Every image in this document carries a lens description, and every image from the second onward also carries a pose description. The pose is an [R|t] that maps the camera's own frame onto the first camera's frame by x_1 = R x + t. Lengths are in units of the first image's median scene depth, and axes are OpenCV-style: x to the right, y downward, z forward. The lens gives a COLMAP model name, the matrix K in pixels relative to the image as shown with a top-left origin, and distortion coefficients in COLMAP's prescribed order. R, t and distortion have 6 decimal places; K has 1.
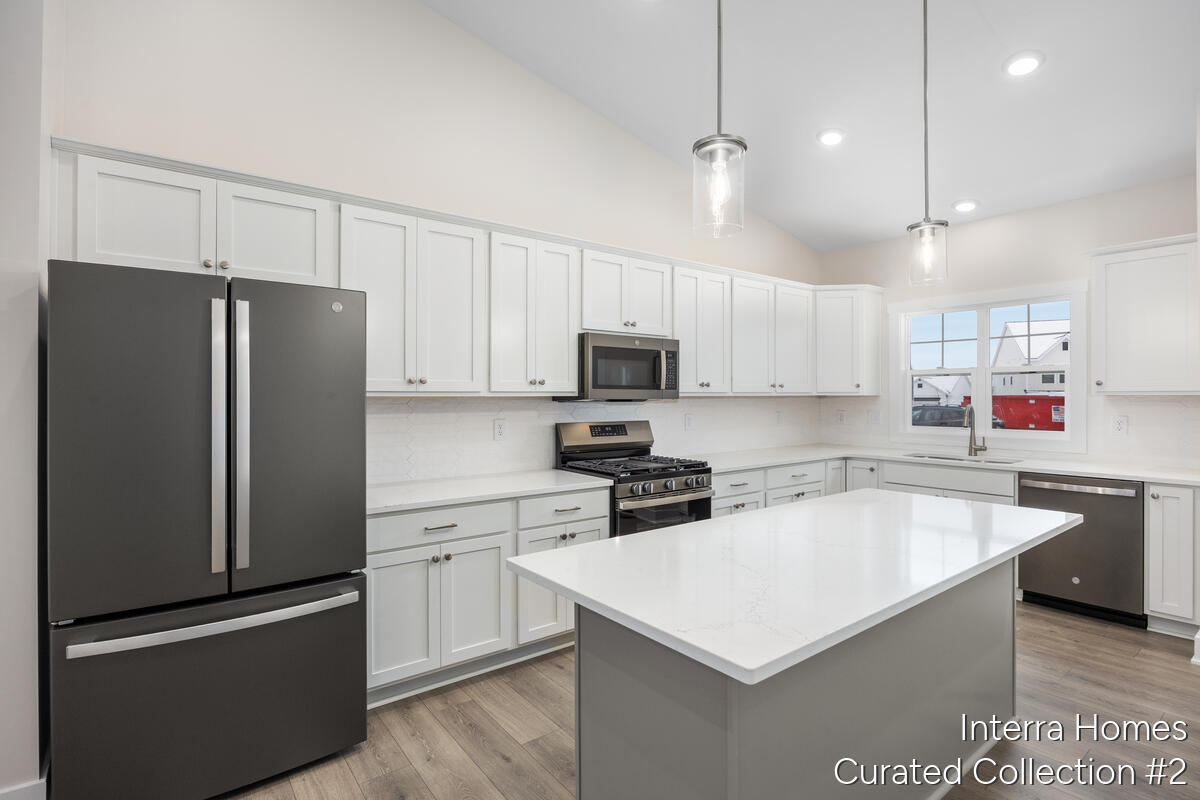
lens RADIAL K [[589.5, 0, 600.0], [0, 589.5, 400.0], [0, 0, 1]] dist [0.000061, 0.000036]
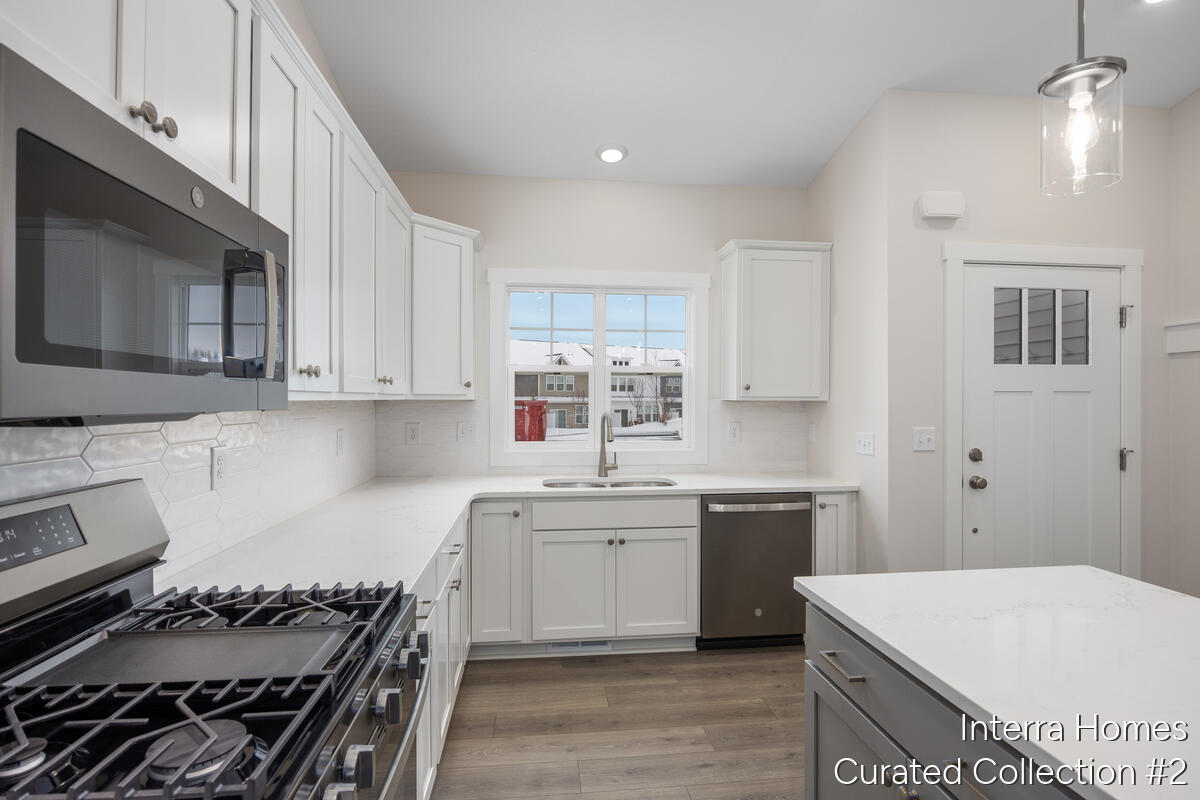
lens RADIAL K [[611.5, 0, 603.0], [0, 611.5, 412.9], [0, 0, 1]] dist [-0.000288, 0.000077]
pose [[0.511854, -0.015498, 0.858933, -0.077215], [0.003617, 0.999867, 0.015885, -0.004702], [-0.859065, -0.005024, 0.511842, 0.666554]]
